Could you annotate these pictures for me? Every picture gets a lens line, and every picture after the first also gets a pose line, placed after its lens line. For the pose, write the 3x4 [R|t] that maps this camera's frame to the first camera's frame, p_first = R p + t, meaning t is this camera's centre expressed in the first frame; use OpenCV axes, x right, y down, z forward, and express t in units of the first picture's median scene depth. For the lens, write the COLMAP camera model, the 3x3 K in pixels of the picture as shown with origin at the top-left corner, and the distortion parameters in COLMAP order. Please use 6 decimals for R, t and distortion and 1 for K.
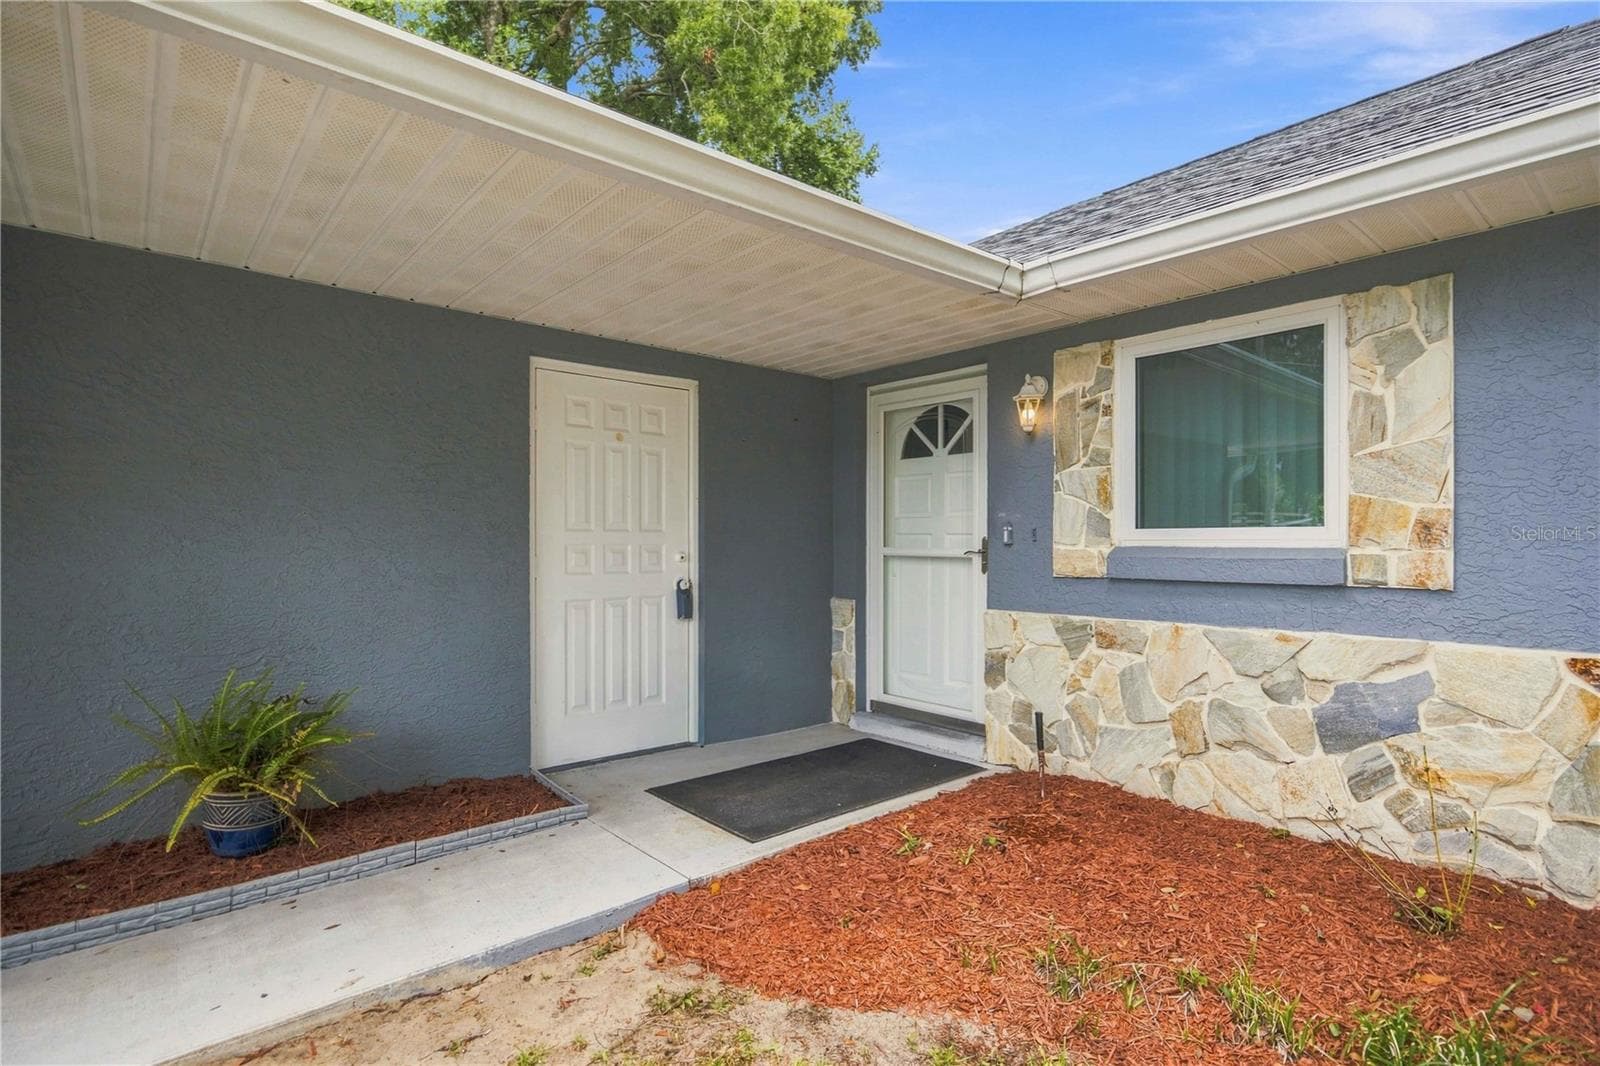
lens RADIAL K [[791.2, 0, 802.5], [0, 791.2, 538.7], [0, 0, 1]] dist [0.002153, 0.000919]
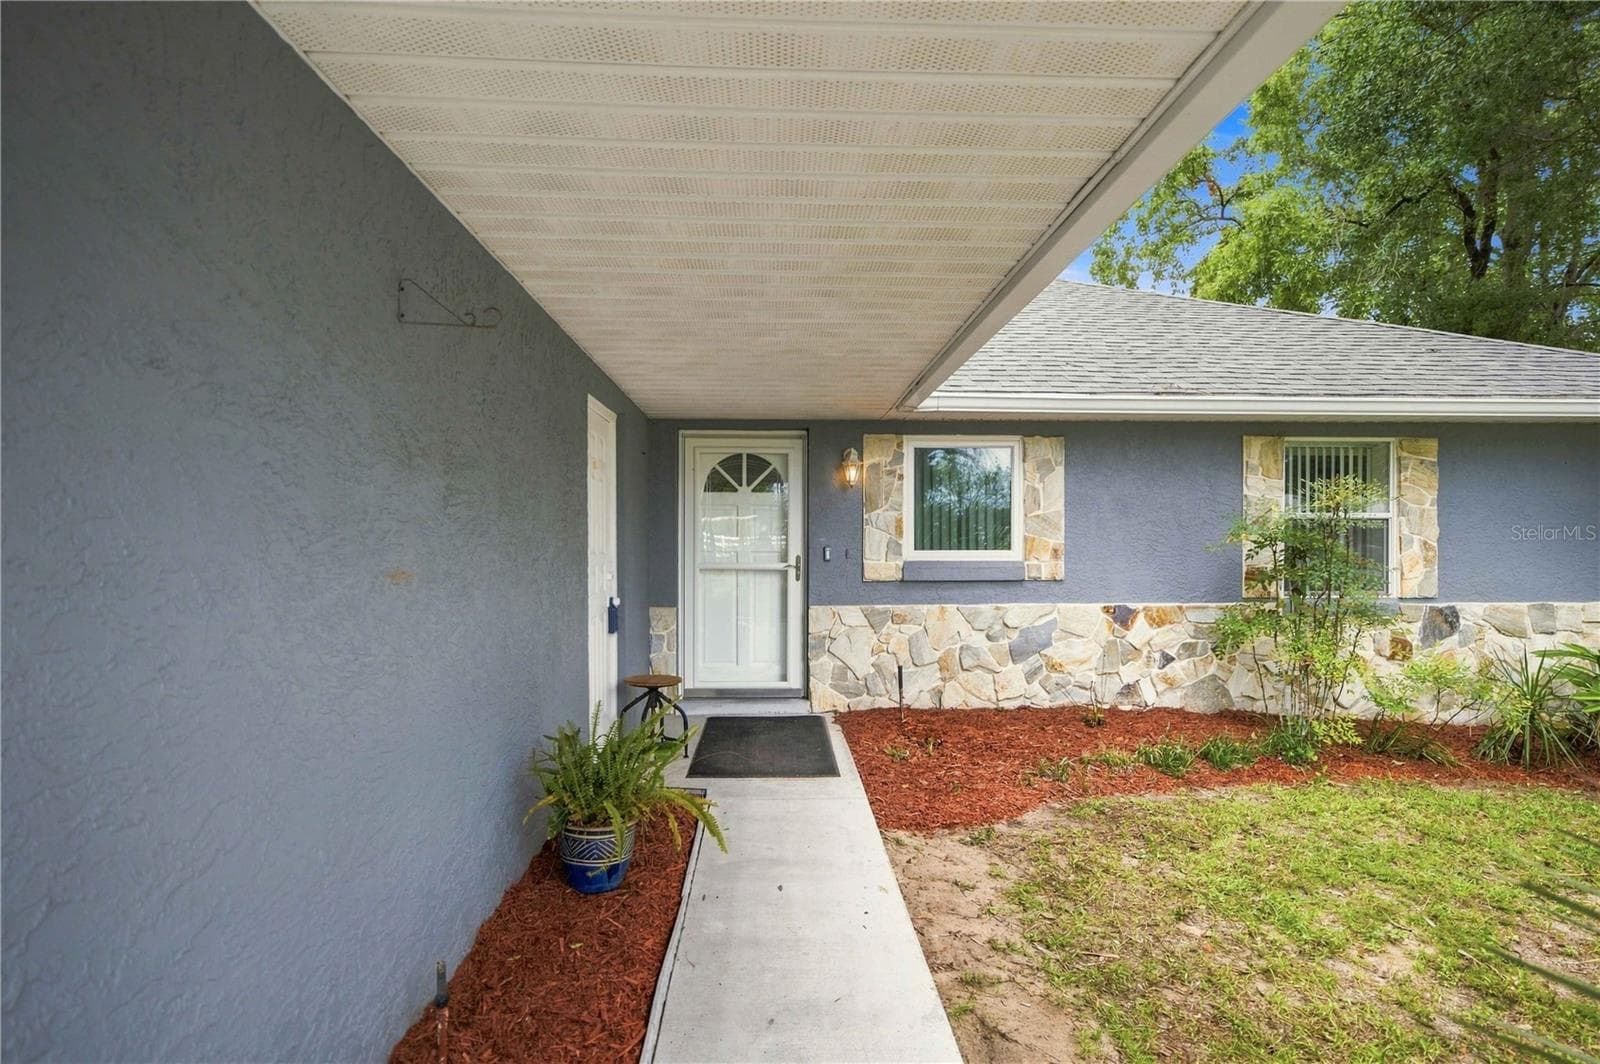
lens RADIAL K [[791.2, 0, 802.5], [0, 791.2, 537.7], [0, 0, 1]] dist [0.002153, 0.000919]
pose [[0.625568, 0.007381, 0.780135, -1.078335], [-0.001087, 0.999963, -0.008589, -0.025548], [-0.780169, 0.004525, 0.625552, 0.149958]]
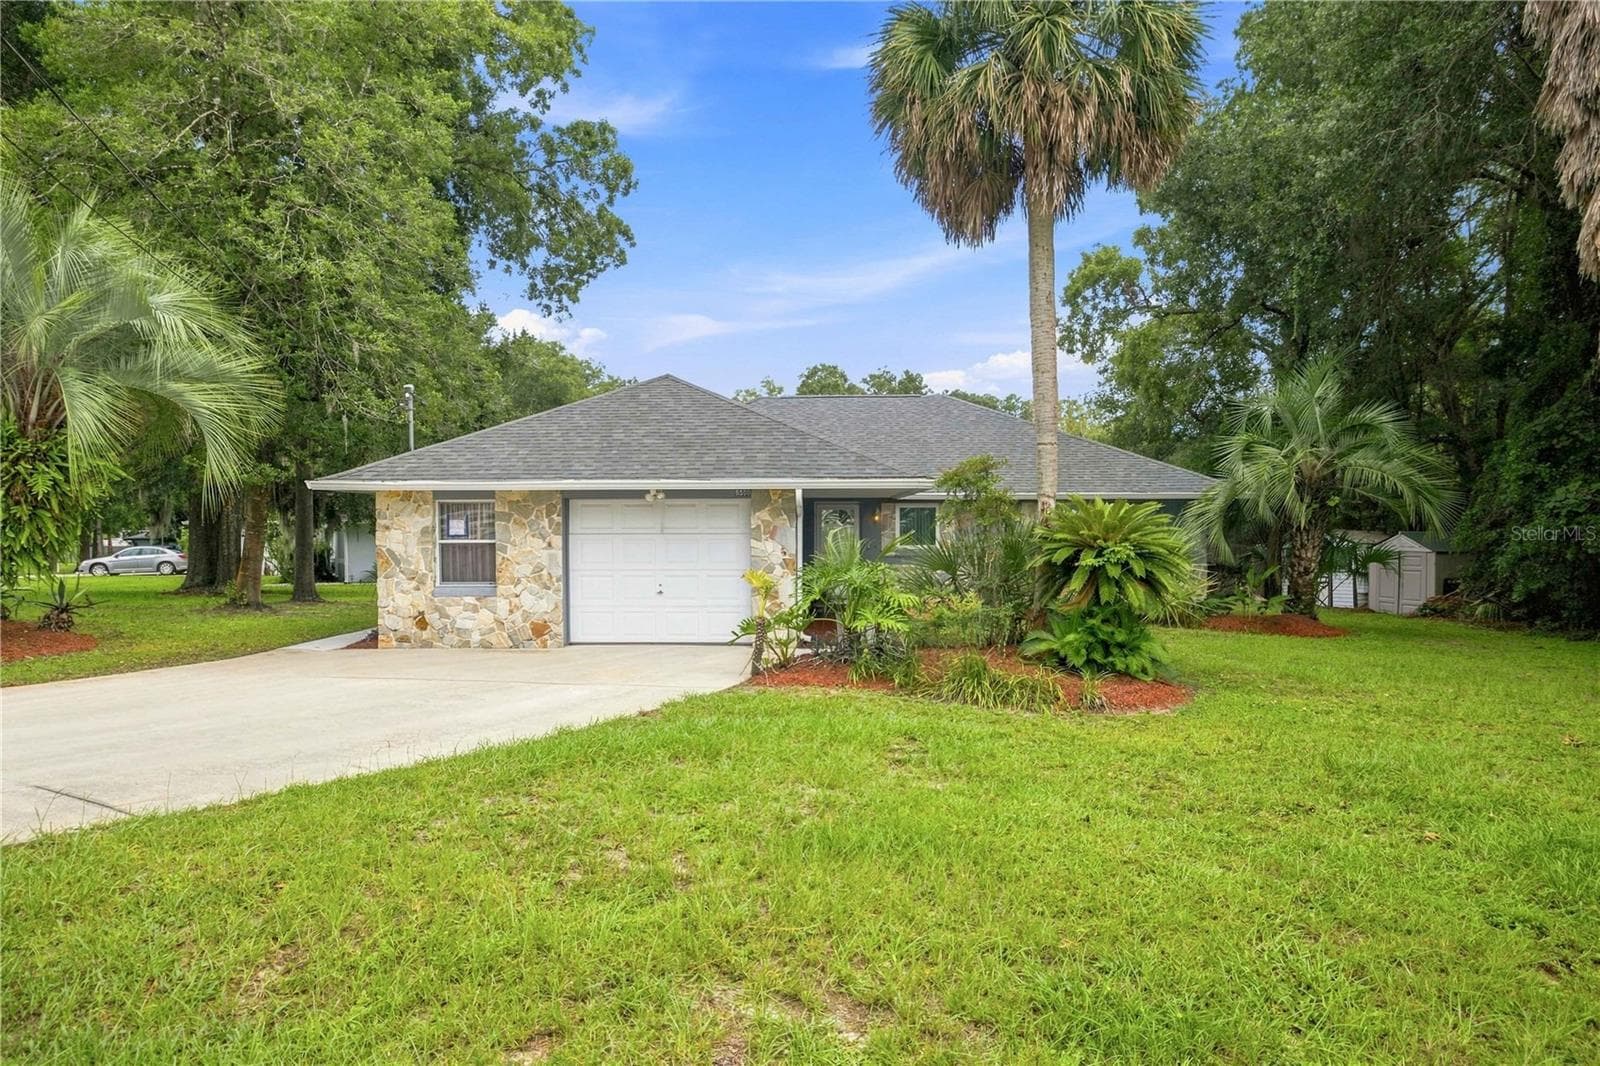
lens RADIAL K [[791.2, 0, 802.5], [0, 791.2, 538.7], [0, 0, 1]] dist [0.002153, 0.000919]
pose [[0.680427, -0.015286, 0.732656, -3.521233], [0.002814, 0.999830, 0.018247, -0.136029], [-0.732810, -0.010354, 0.680354, -1.816251]]
